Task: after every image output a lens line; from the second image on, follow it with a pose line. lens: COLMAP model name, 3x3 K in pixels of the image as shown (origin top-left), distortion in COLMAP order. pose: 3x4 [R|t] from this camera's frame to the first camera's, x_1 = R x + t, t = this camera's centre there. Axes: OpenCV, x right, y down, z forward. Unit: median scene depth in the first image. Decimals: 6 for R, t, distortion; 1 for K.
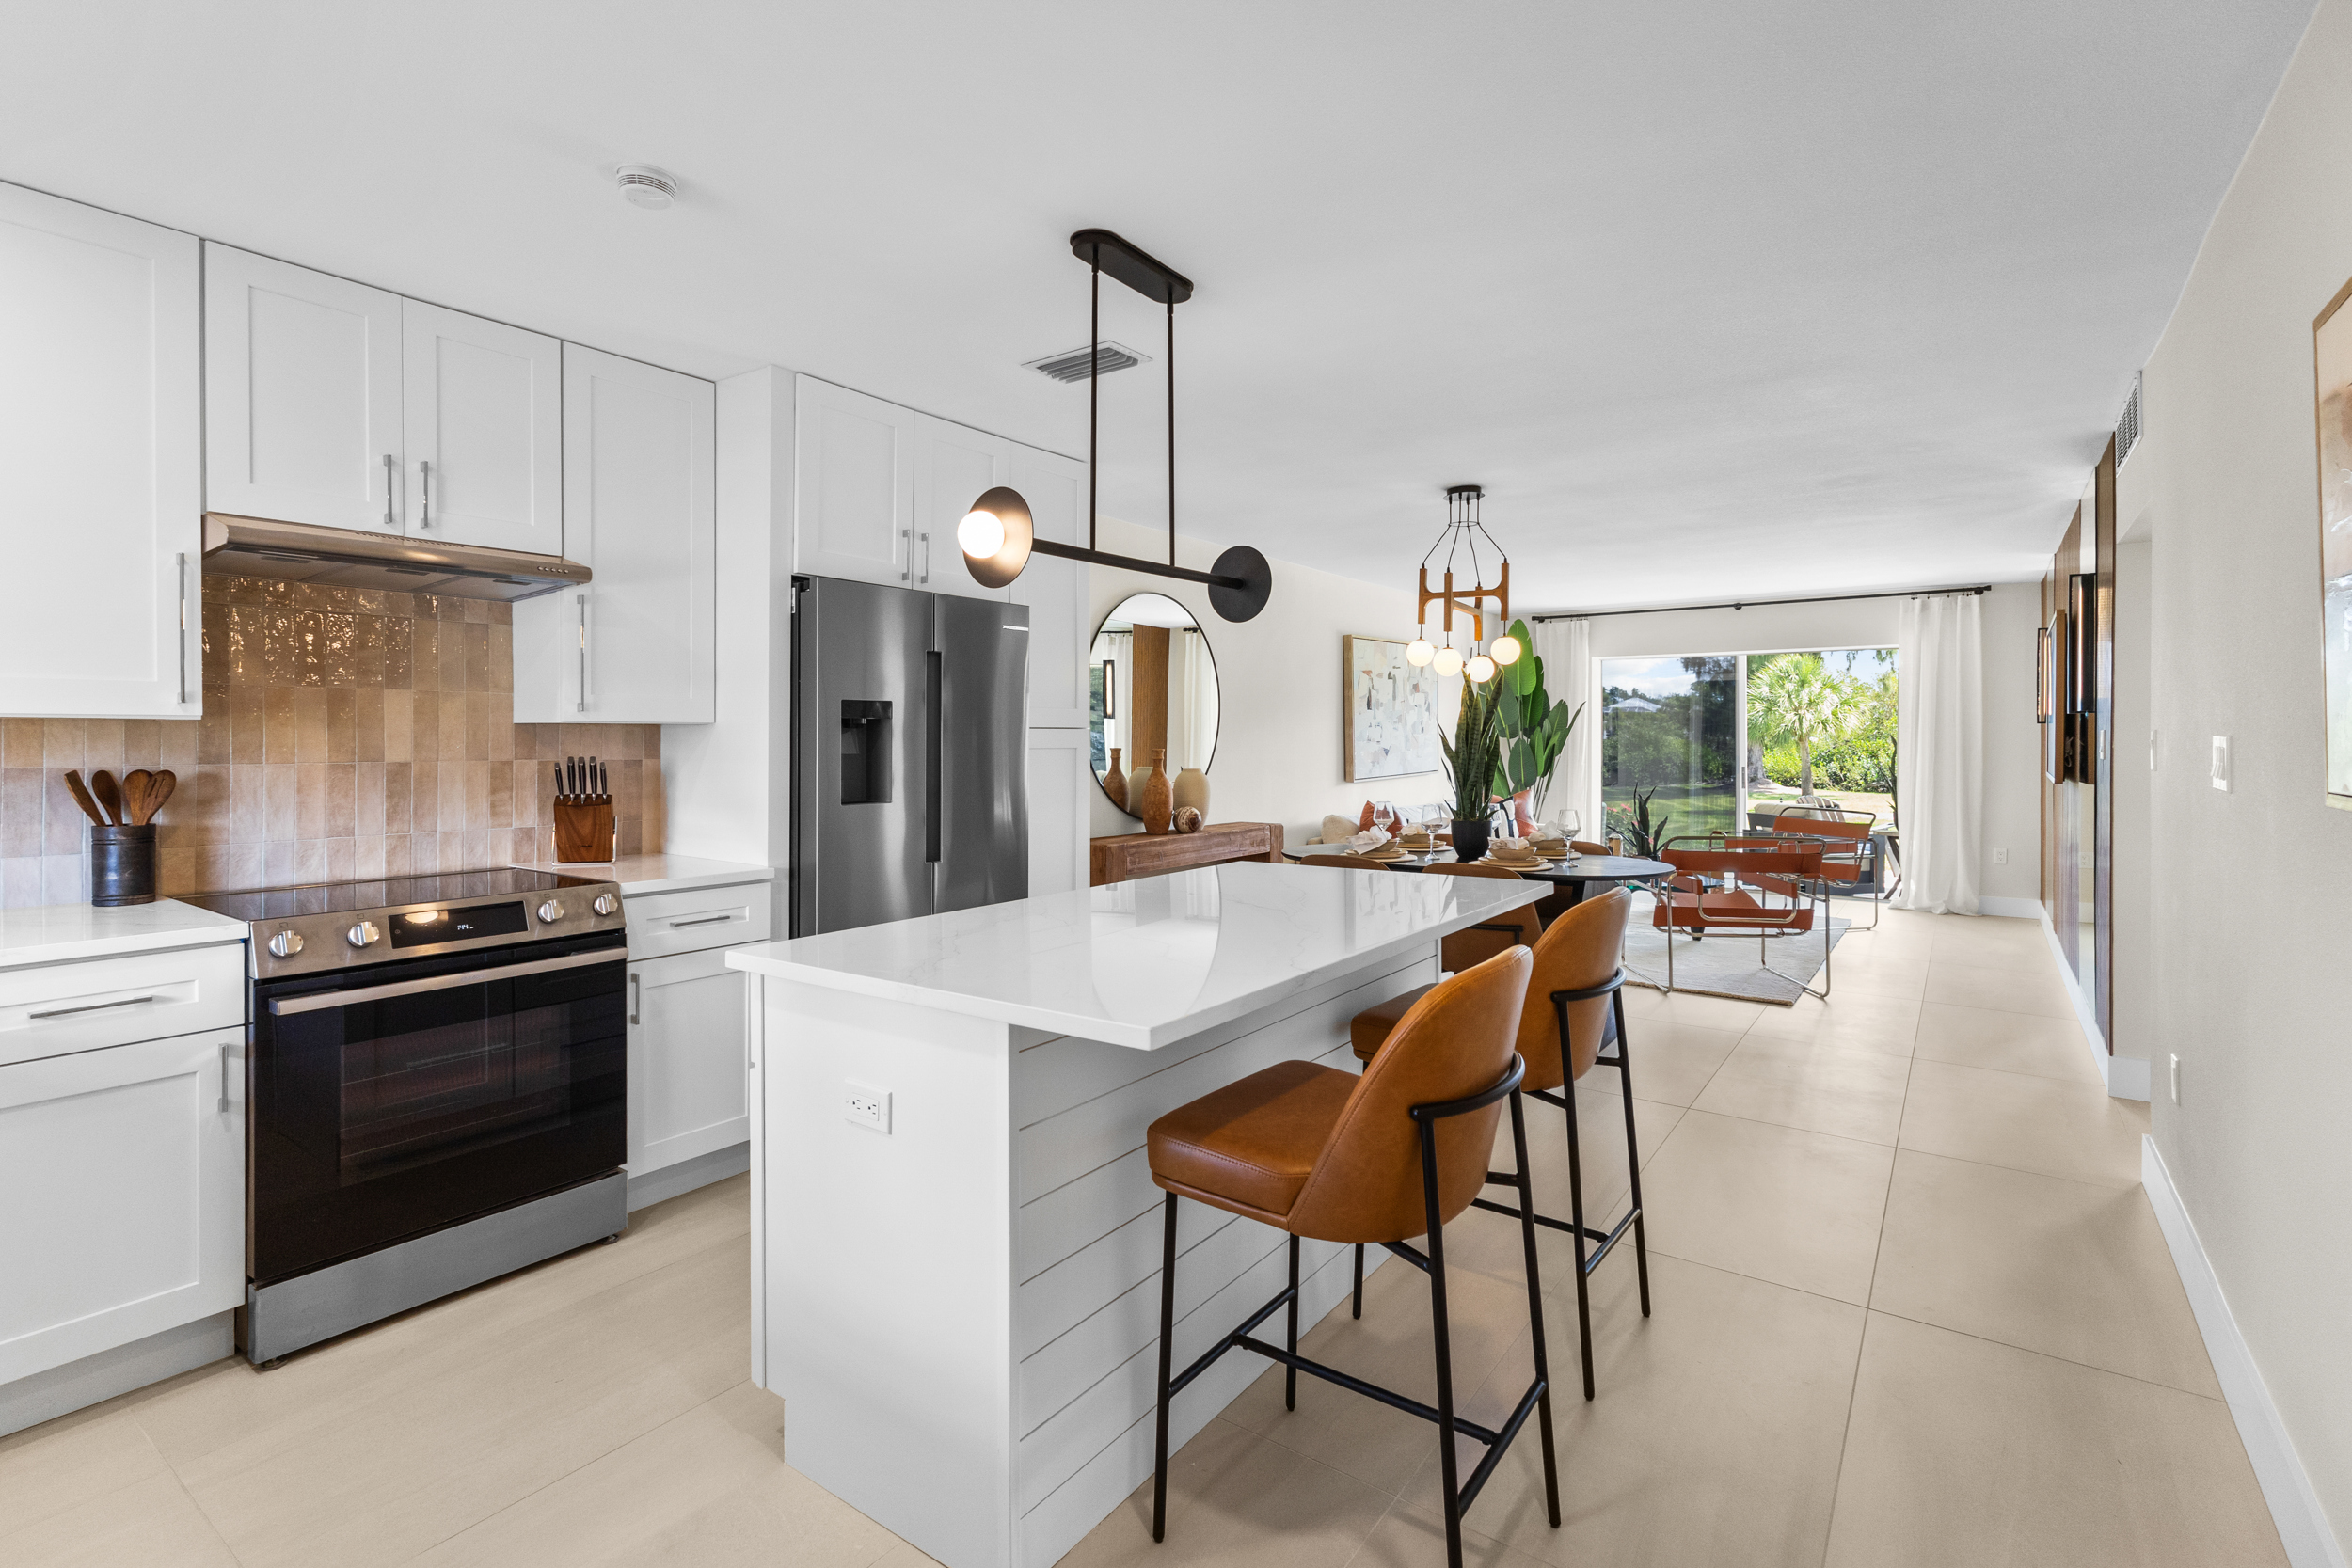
lens RADIAL K [[1090.9, 0, 1176.3], [0, 1090.9, 742.3], [0, 0, 1]] dist [0.004144, 0.002265]
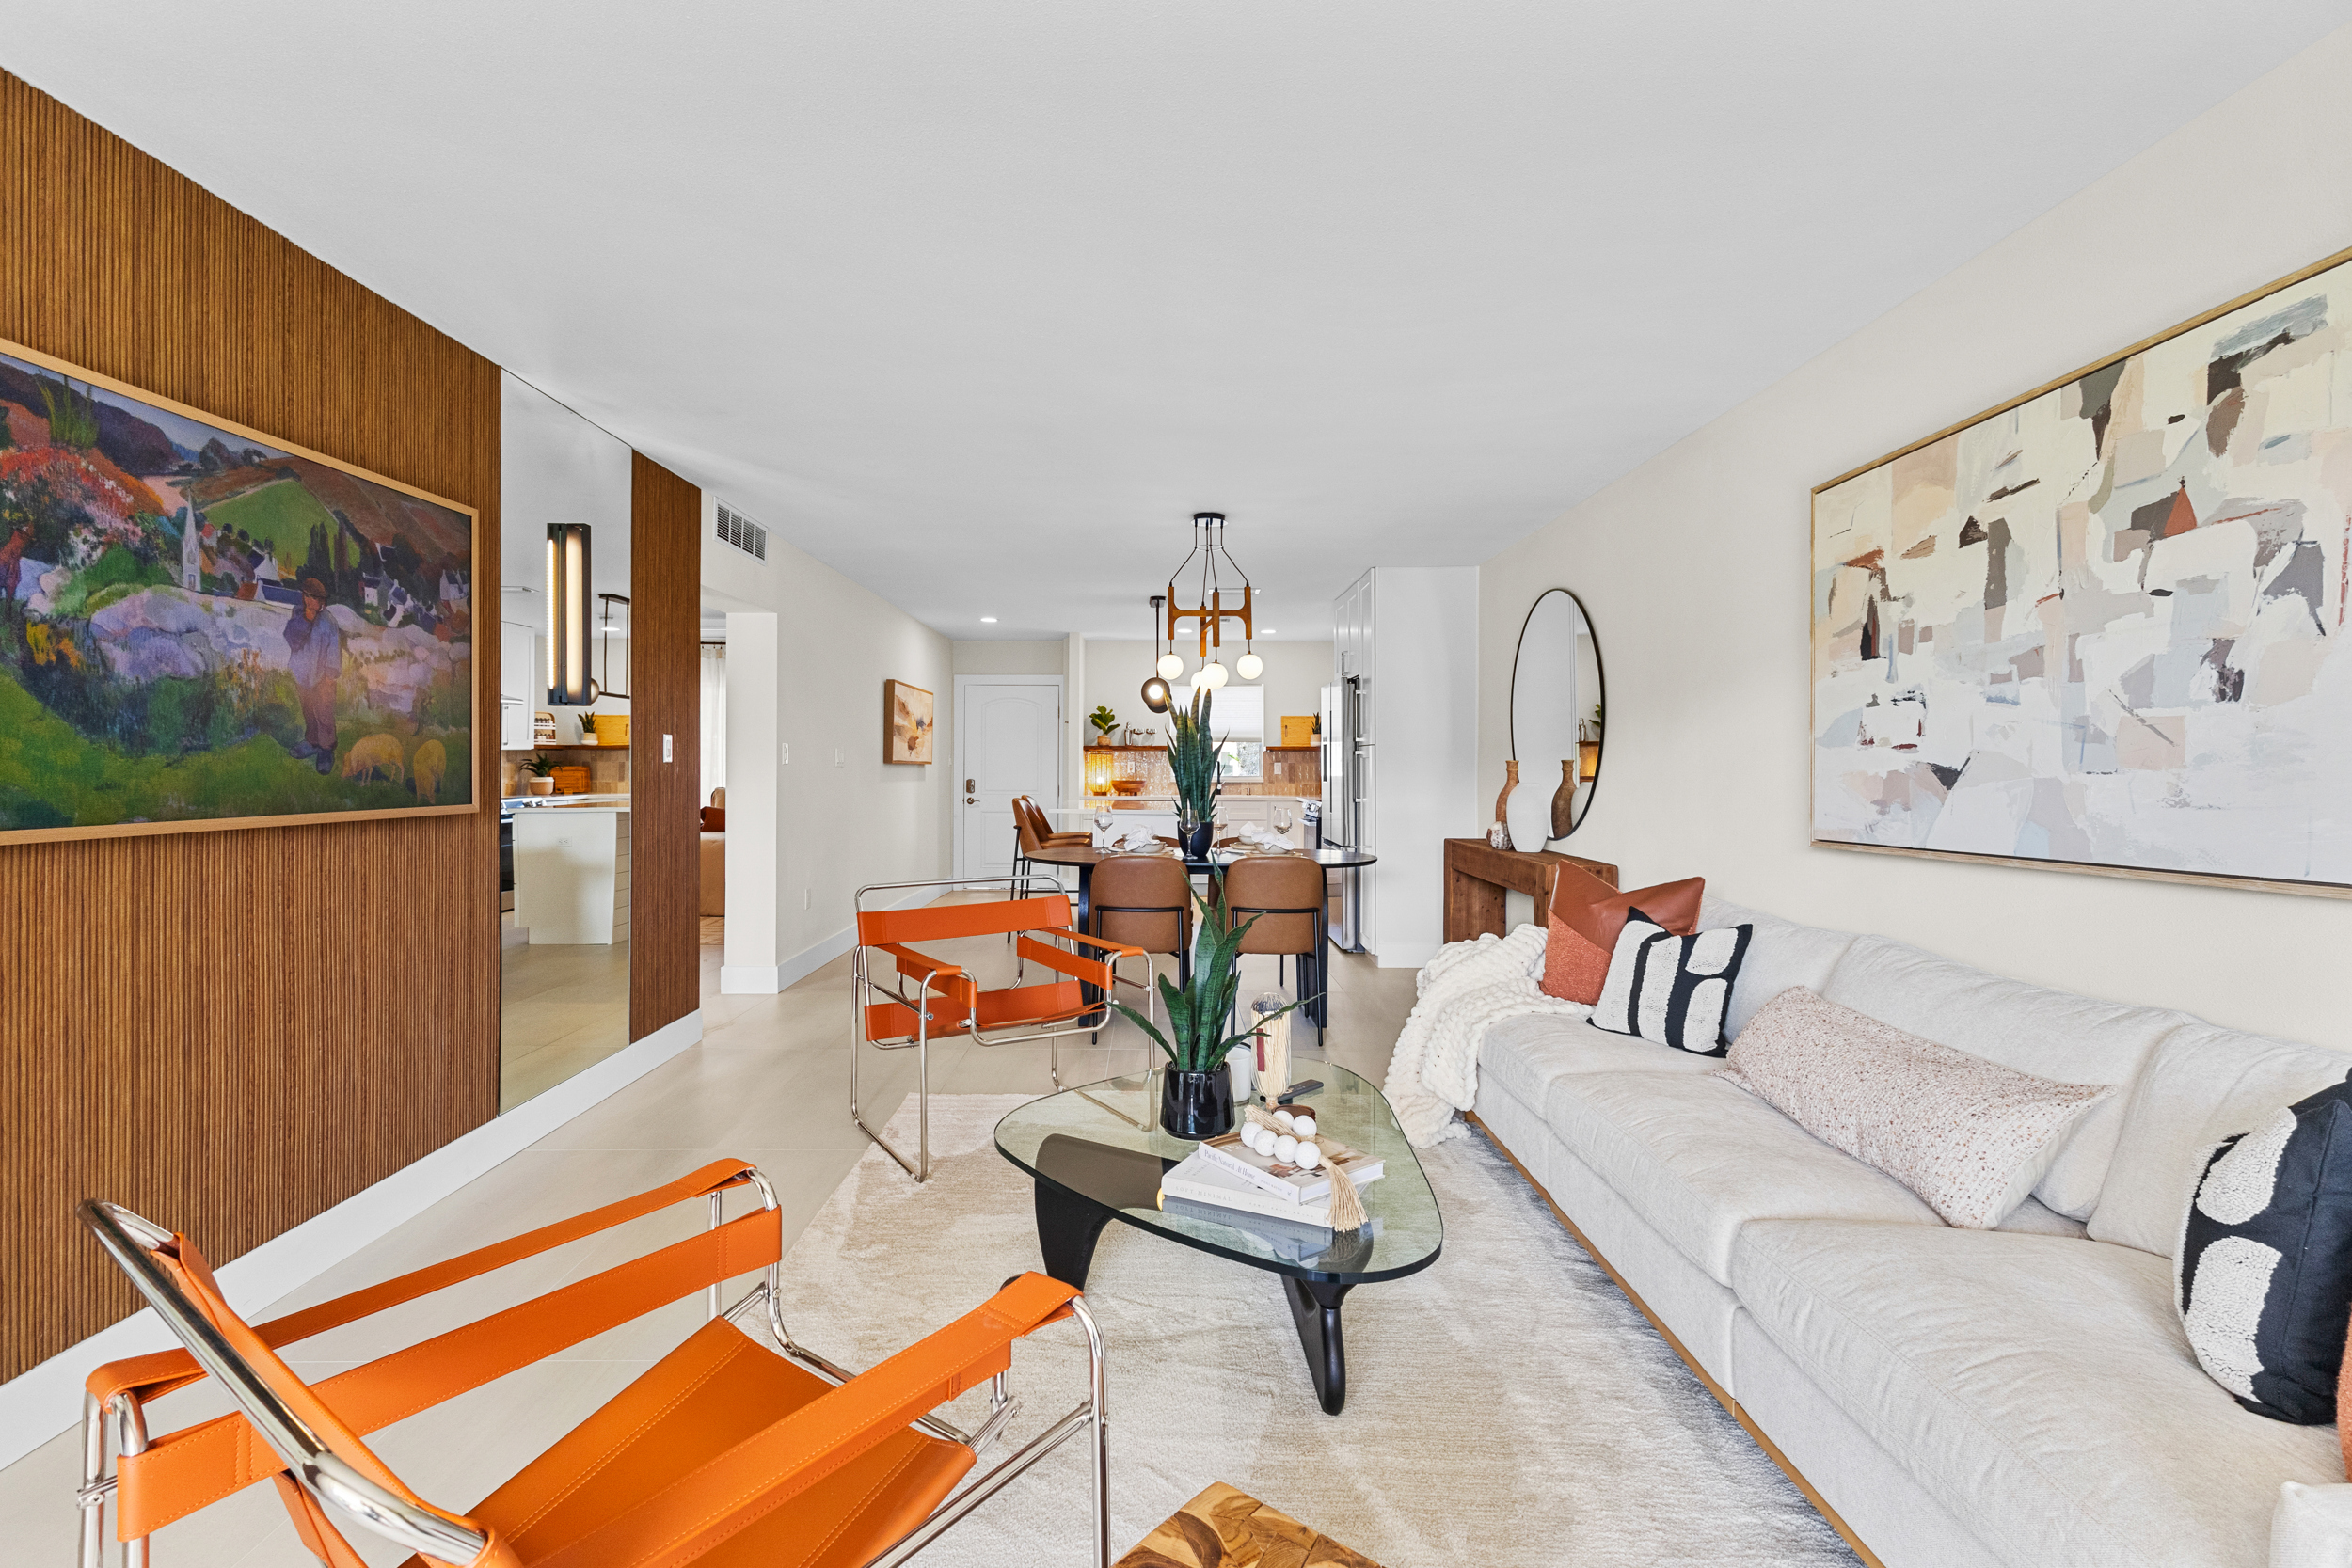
lens RADIAL K [[1090.9, 0, 1168.0], [0, 1090.9, 764.1], [0, 0, 1]] dist [0.004144, 0.002265]
pose [[-0.804327, -0.002391, -0.594182, 0.953296], [-0.005583, 0.999978, 0.003533, 0.008986], [0.594161, 0.006159, -0.804323, 1.879704]]
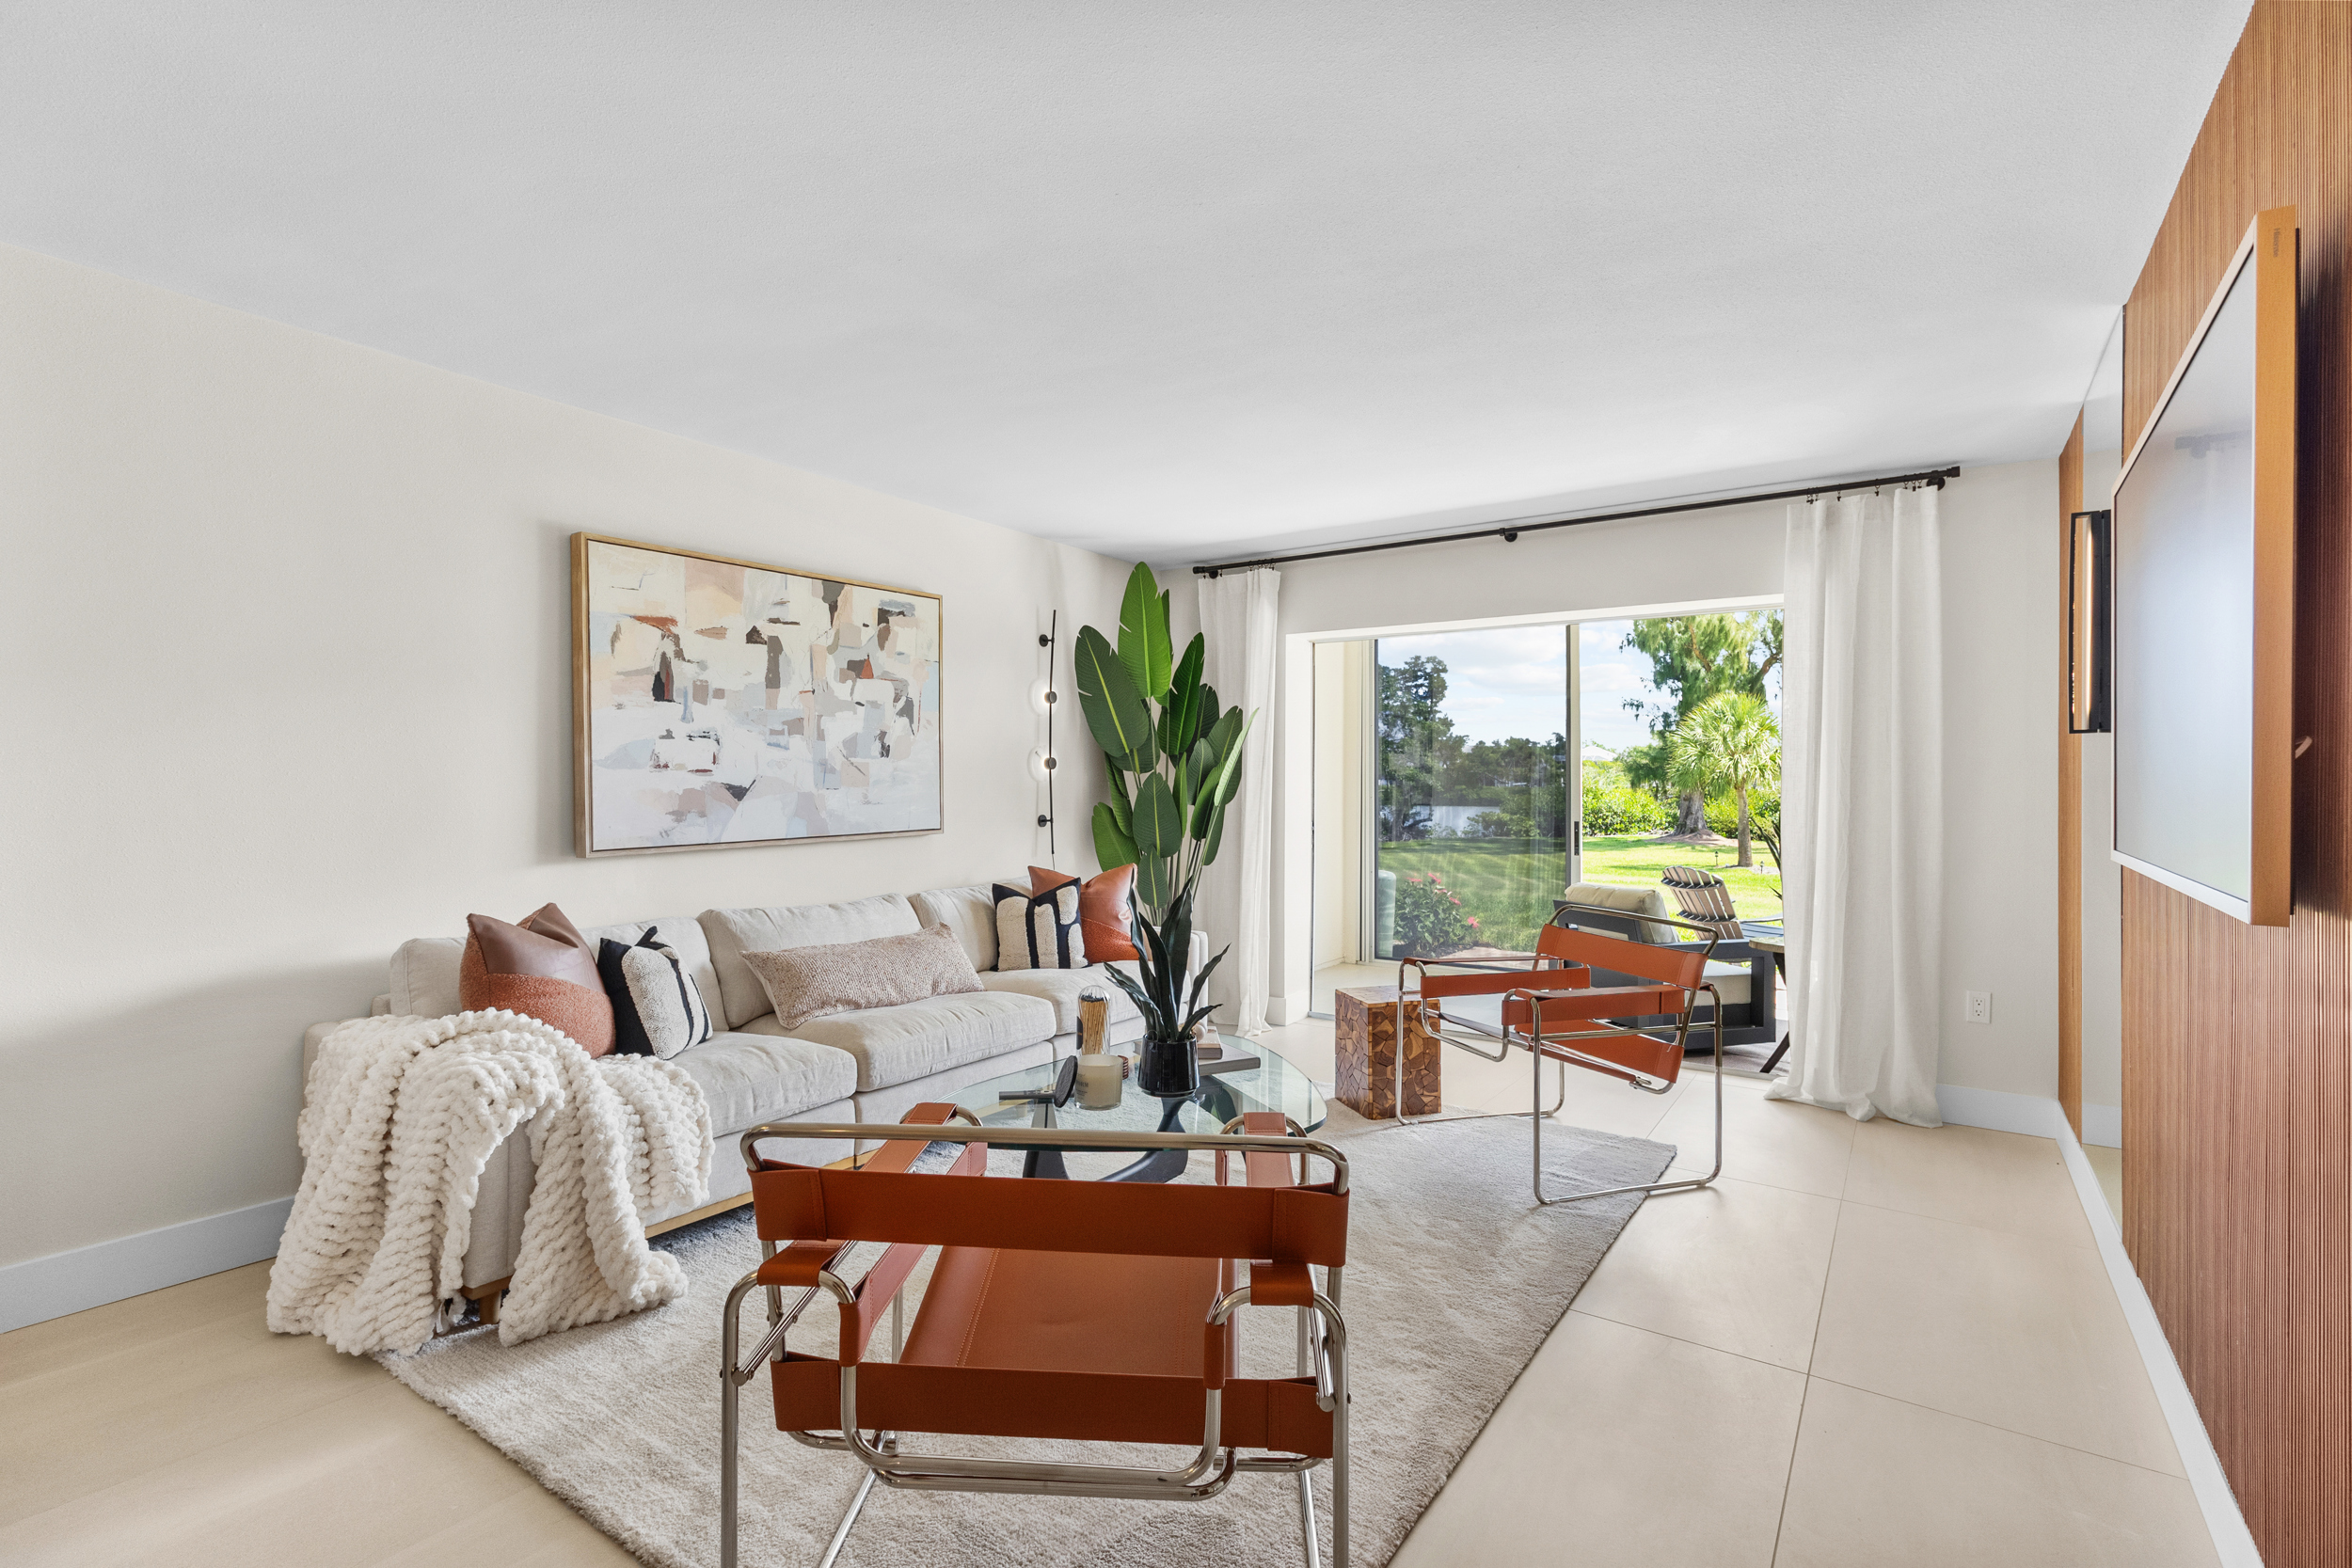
lens RADIAL K [[1090.9, 0, 1172.3], [0, 1090.9, 777.8], [0, 0, 1]] dist [0.004144, 0.002265]
pose [[0.999628, 0.006739, 0.026418, 0.623231], [-0.006484, 0.999932, -0.009715, 0.009941], [-0.026482, 0.009540, 0.999604, 0.854688]]
